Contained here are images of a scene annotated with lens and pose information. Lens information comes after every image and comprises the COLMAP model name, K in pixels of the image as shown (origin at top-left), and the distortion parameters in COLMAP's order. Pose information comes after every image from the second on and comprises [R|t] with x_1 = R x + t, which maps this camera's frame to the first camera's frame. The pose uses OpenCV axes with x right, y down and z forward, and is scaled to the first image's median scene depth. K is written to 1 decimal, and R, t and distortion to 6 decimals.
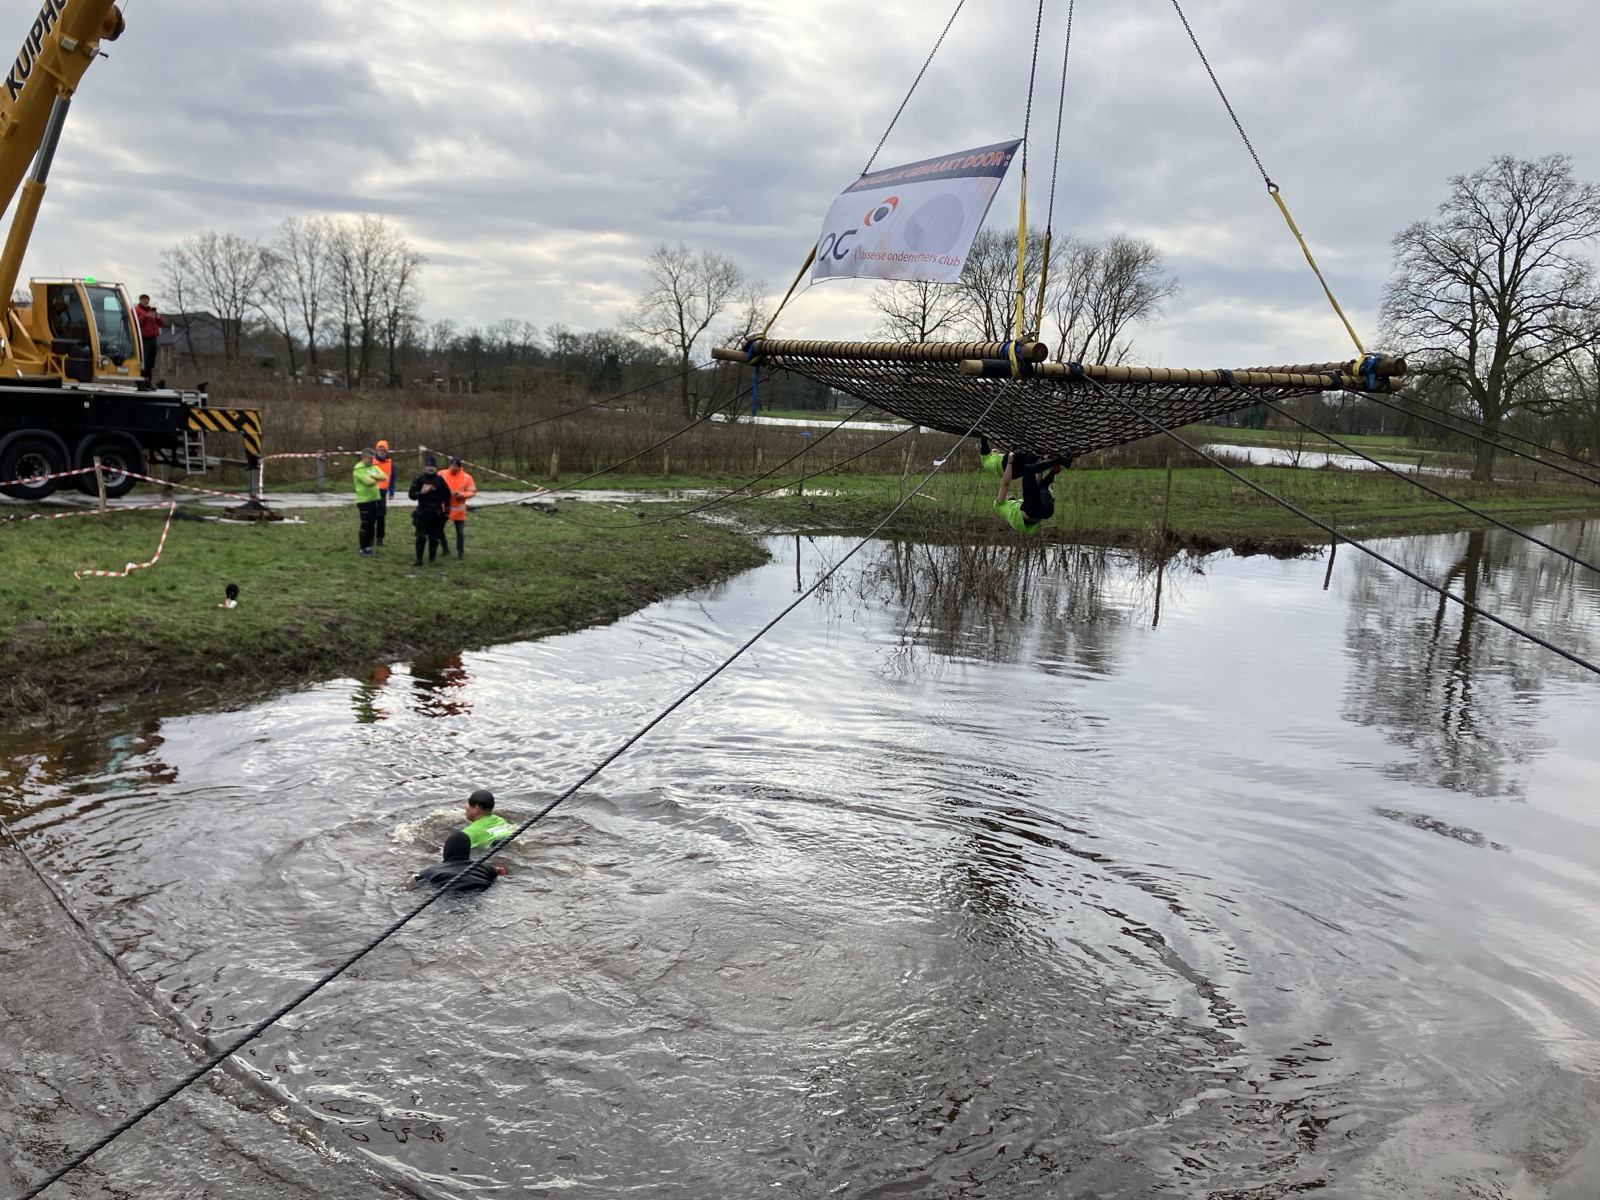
lens RADIAL K [[1271.0, 0, 790.7], [0, 1271.0, 585.8], [0, 0, 1]] dist [0.045952, -0.049474]
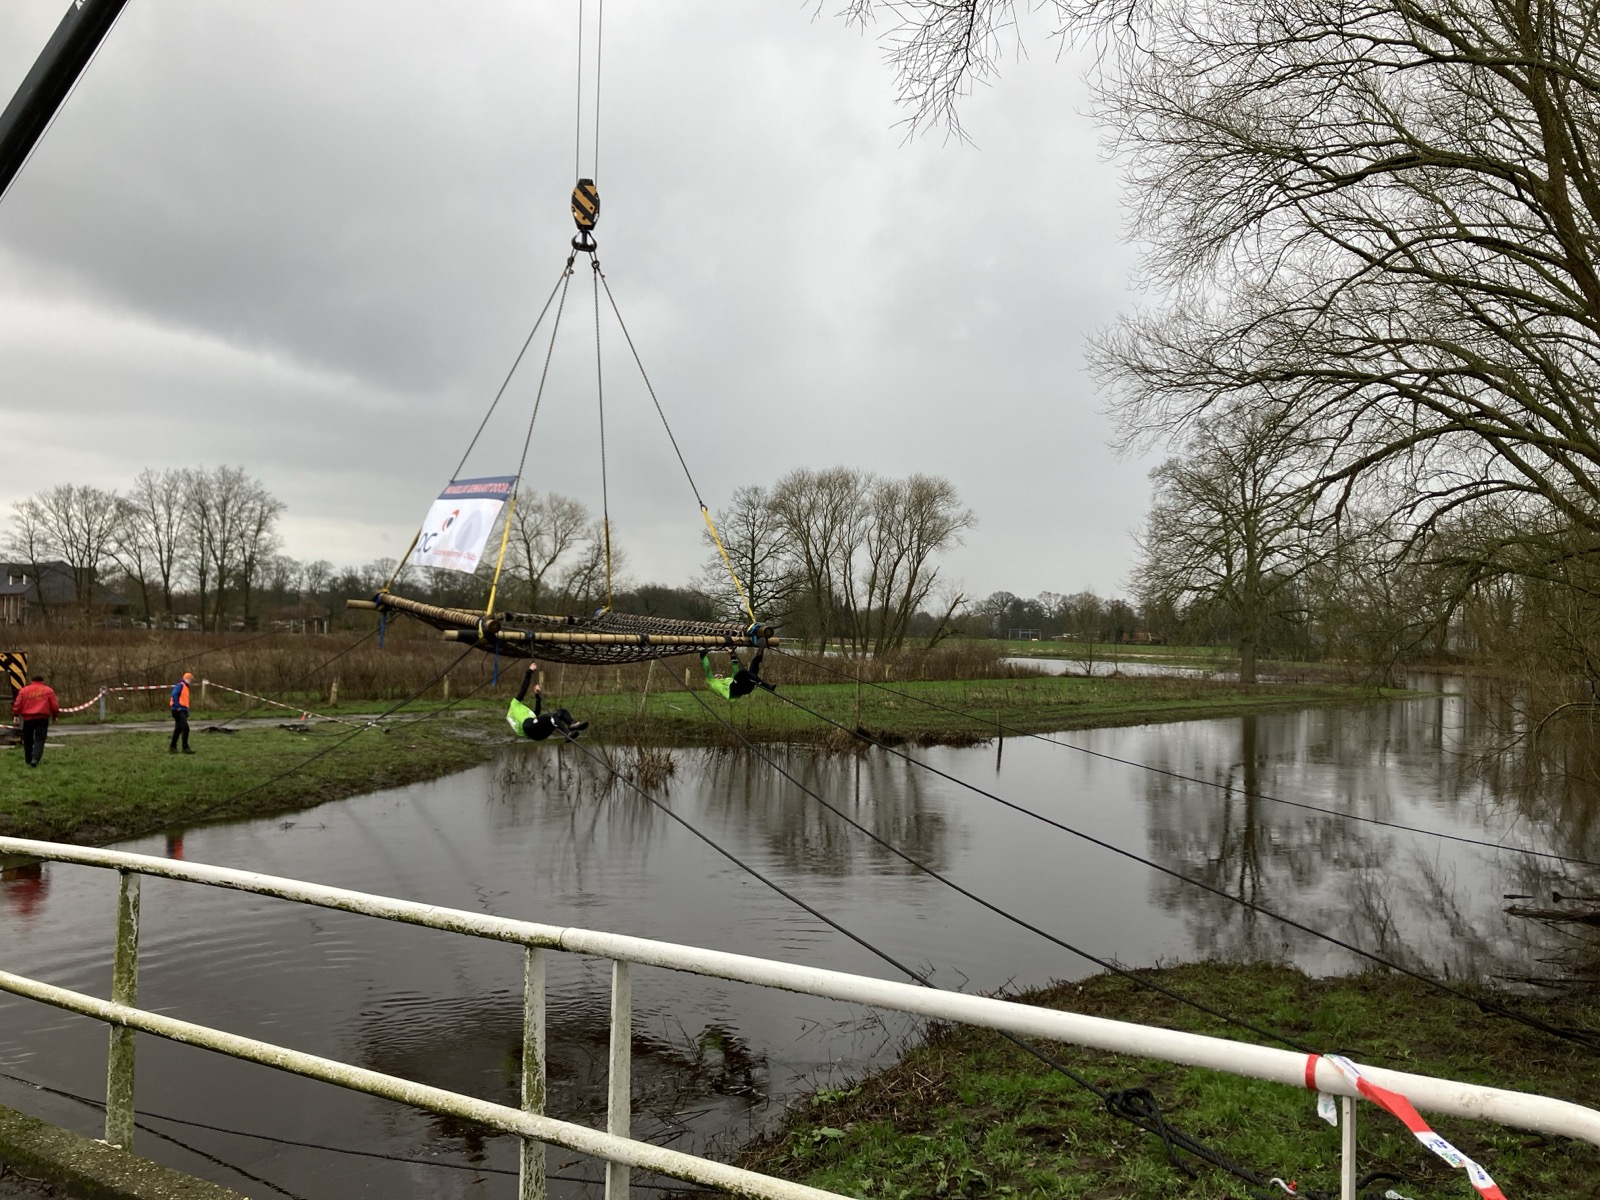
lens RADIAL K [[1271.0, 0, 792.9], [0, 1271.0, 594.9], [0, 0, 1]] dist [0.045952, -0.049474]
pose [[0.995291, -0.028837, 0.092540, 0.044805], [0.044046, 0.985011, -0.166772, 0.010210], [-0.086344, 0.170063, 0.981643, -0.065822]]
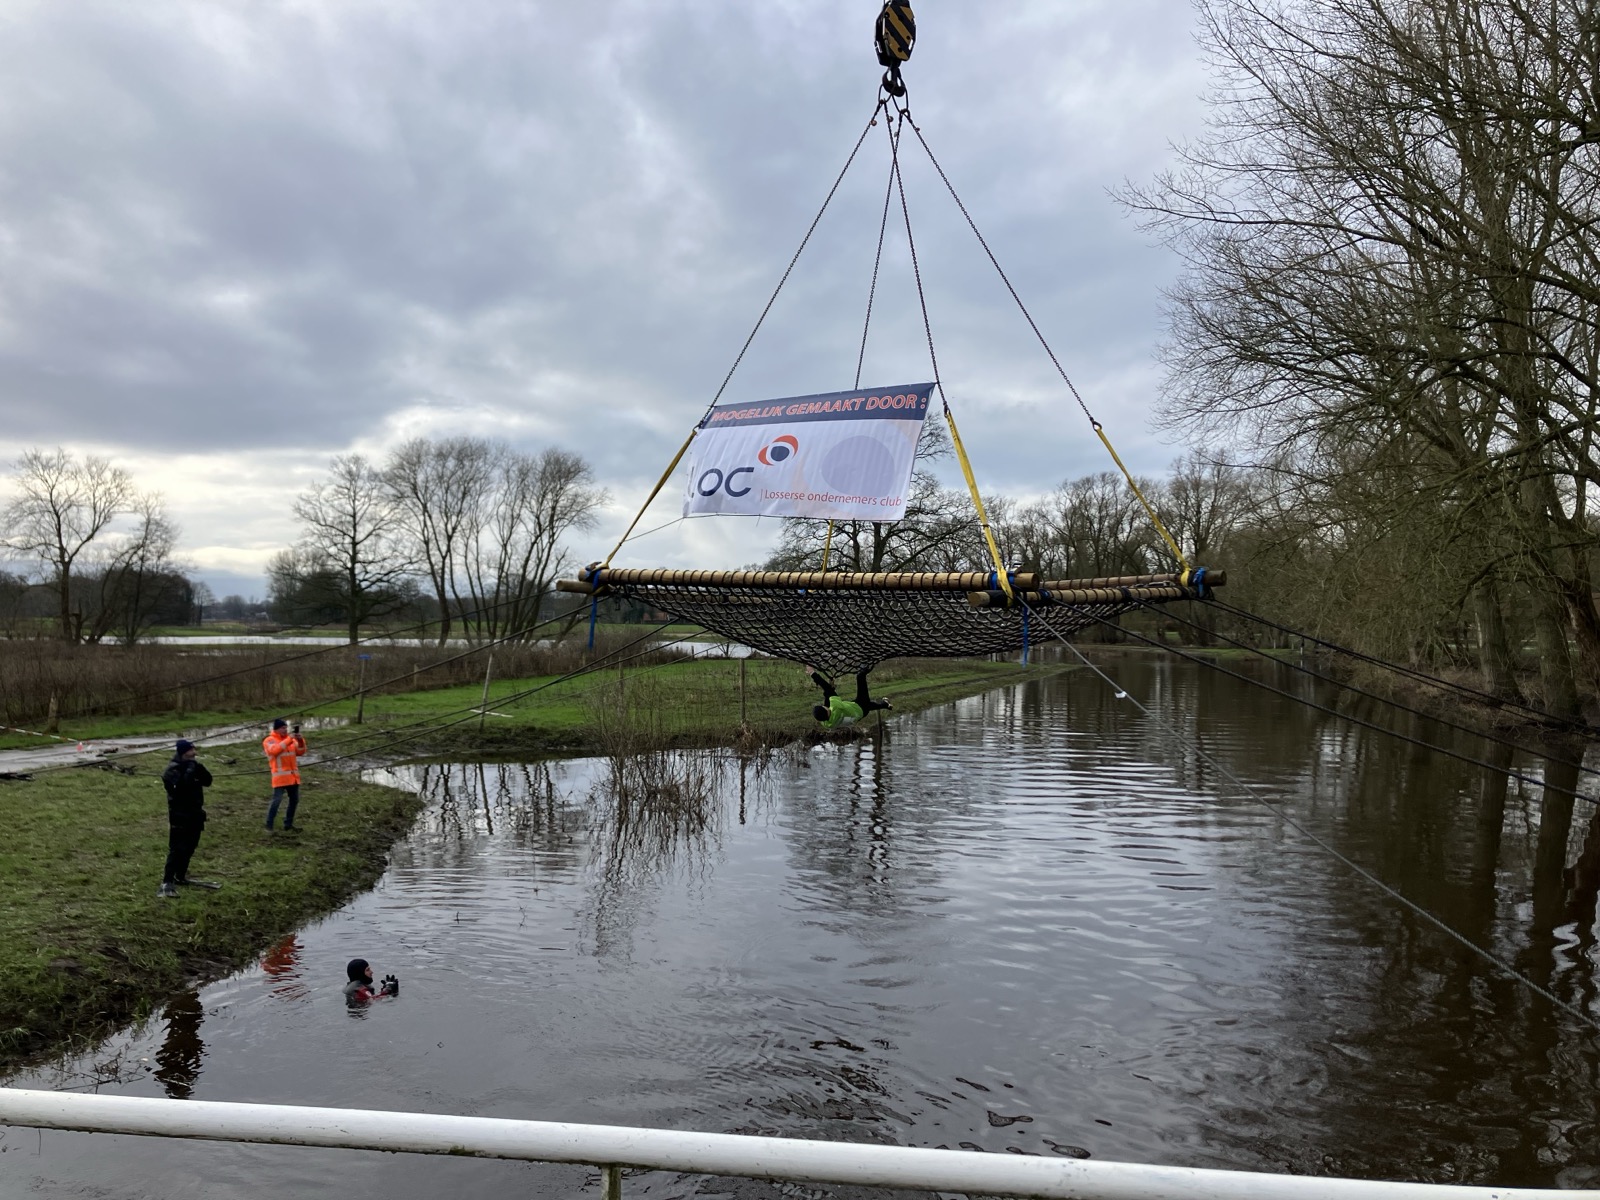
lens RADIAL K [[1271.0, 0, 770.3], [0, 1271.0, 585.6], [0, 0, 1]] dist [0.045952, -0.049474]
pose [[0.897393, -0.035209, 0.439826, -0.047271], [0.103817, 0.985675, -0.132916, -0.006118], [-0.428846, 0.164939, 0.888193, 0.014695]]
